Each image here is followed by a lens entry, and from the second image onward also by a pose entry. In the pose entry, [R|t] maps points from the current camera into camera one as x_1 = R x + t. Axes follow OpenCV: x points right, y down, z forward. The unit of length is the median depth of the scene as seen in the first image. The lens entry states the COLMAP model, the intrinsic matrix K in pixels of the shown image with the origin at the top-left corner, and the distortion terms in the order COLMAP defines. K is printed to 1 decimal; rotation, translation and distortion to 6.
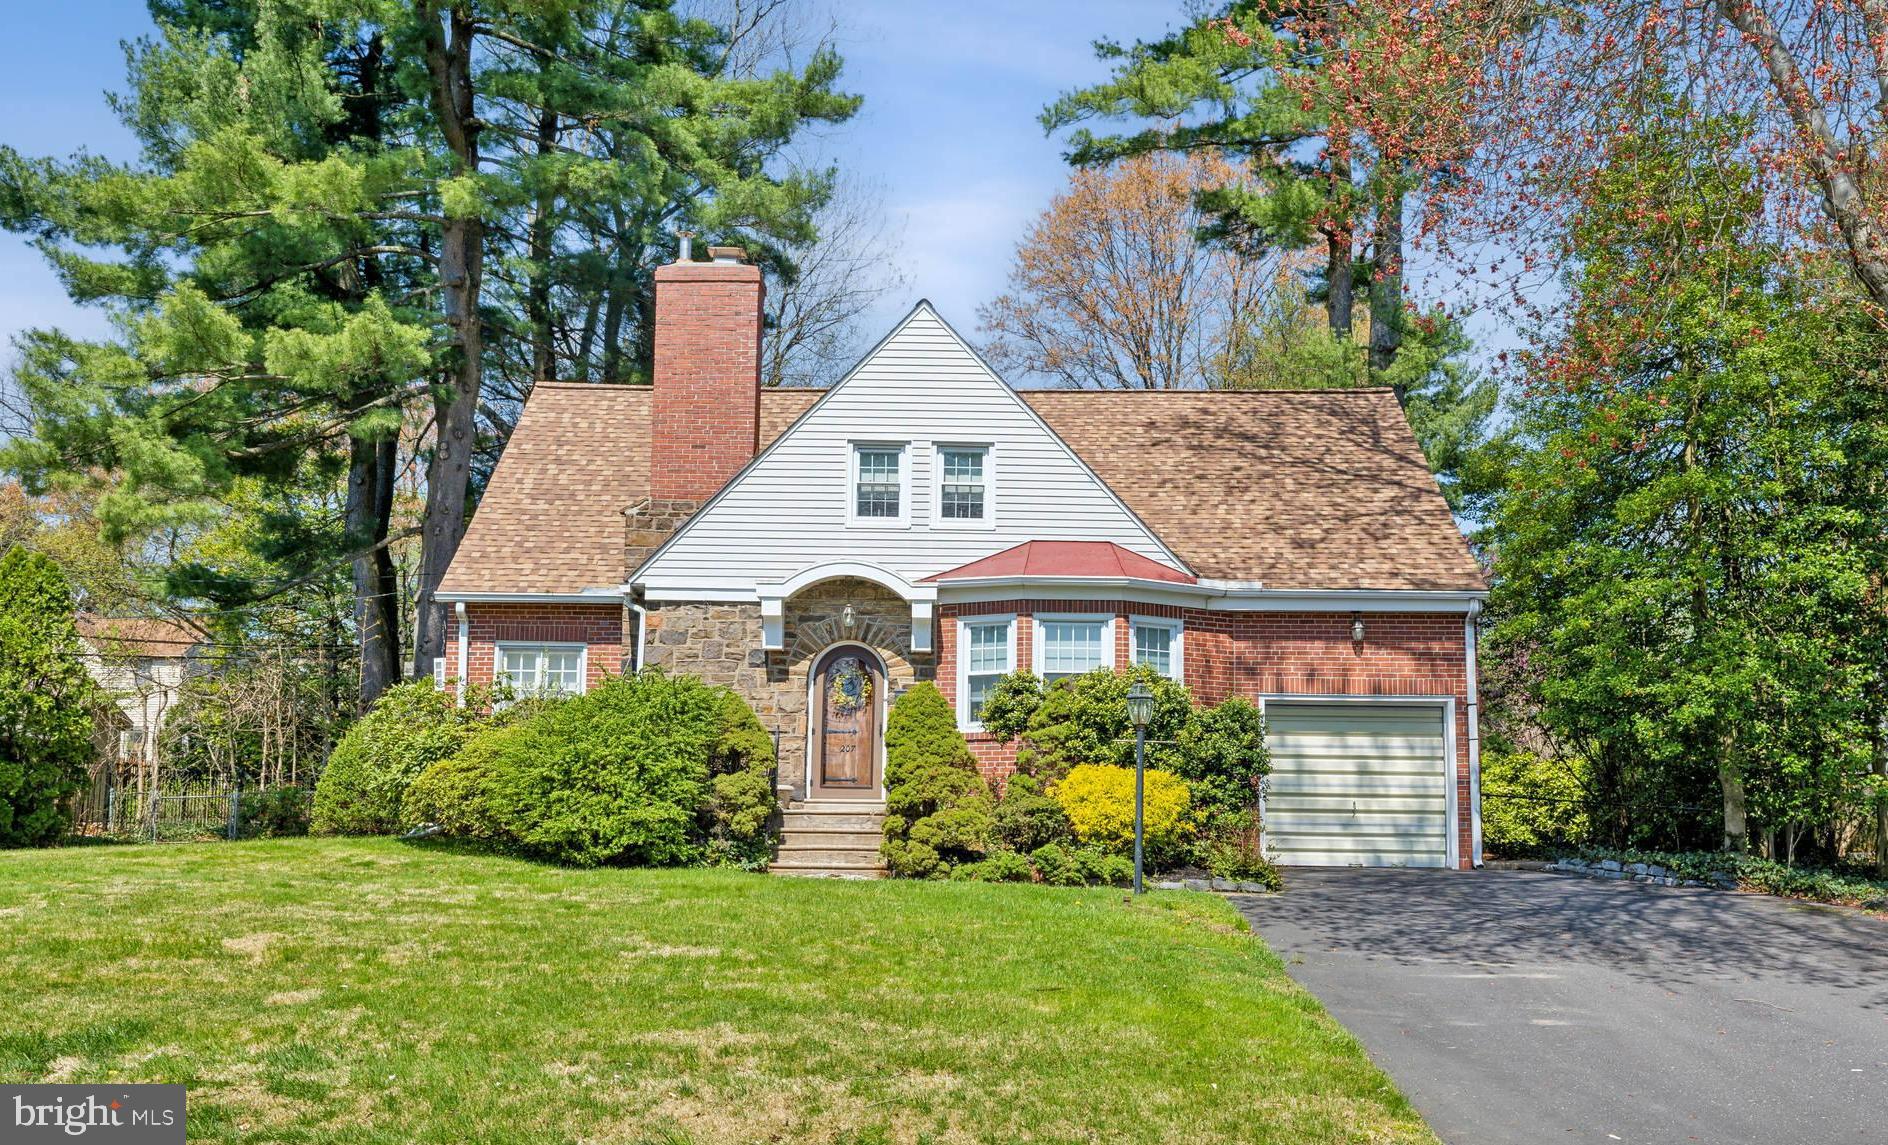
lens RADIAL K [[1660.9, 0, 944.0], [0, 1660.9, 572.5], [0, 0, 1]] dist [0.001562, 0.000177]
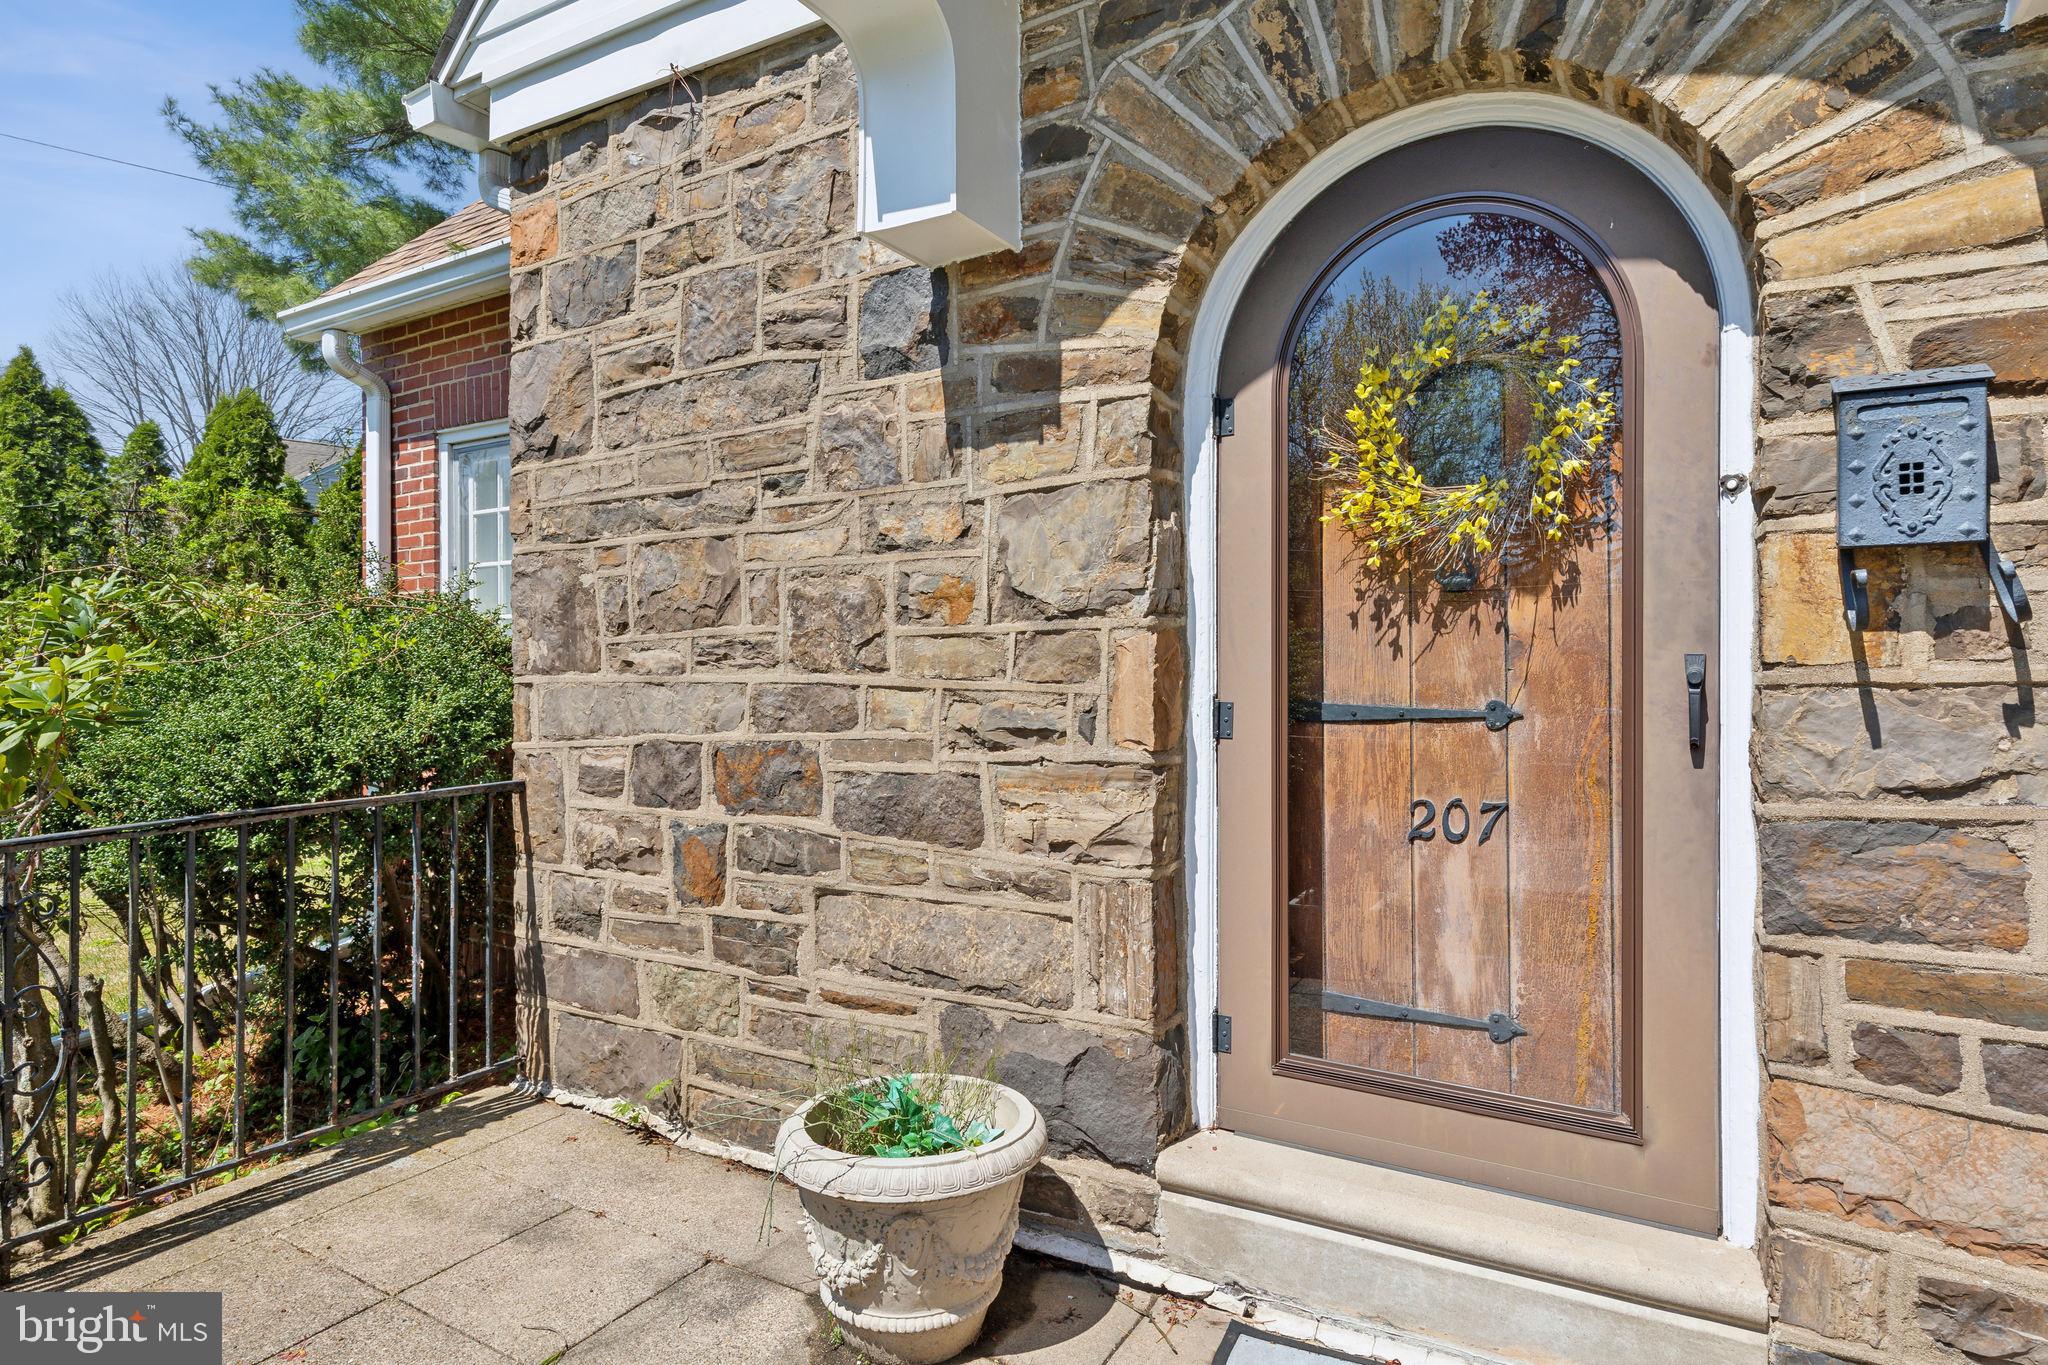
lens RADIAL K [[1180.5, 0, 1024.0], [0, 1180.5, 682.5], [0, 0, 1]] dist [0.016012, 0.000119]
pose [[0.846115, -0.008920, -0.532926, -0.032902], [0.105165, 0.982998, 0.150515, 0.071979], [0.522523, -0.183398, 0.832668, 0.889278]]
